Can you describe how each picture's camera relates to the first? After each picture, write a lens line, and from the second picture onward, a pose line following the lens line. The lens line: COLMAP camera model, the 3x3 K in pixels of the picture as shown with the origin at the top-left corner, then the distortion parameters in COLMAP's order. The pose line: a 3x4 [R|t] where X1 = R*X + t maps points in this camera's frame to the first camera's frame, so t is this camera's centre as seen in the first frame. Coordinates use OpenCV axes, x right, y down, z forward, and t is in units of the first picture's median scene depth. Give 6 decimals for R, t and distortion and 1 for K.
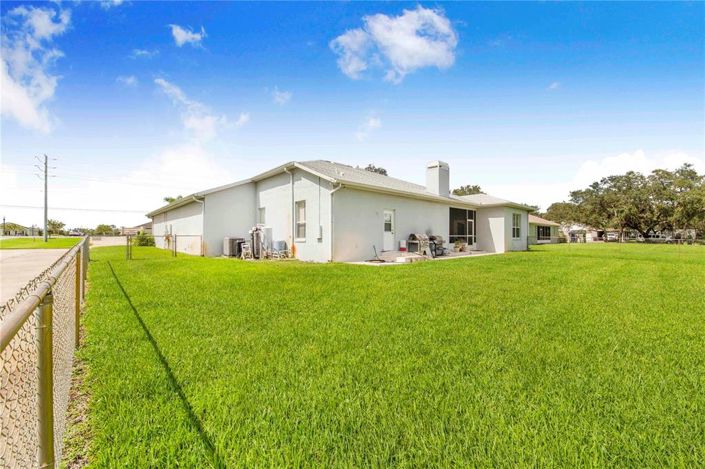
lens RADIAL K [[279.9, 0, 351.0], [0, 279.9, 233.4], [0, 0, 1]] dist [-0.006570, -0.002064]
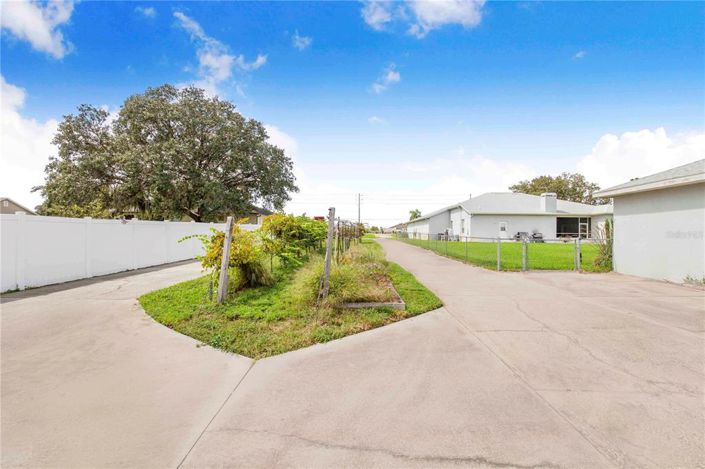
lens RADIAL K [[279.9, 0, 354.1], [0, 279.9, 233.7], [0, 0, 1]] dist [-0.006570, -0.002064]
pose [[0.726937, 0.007610, -0.686662, 0.696666], [-0.004547, 0.999970, 0.006269, 0.006361], [0.686690, -0.001435, 0.726949, -1.266454]]
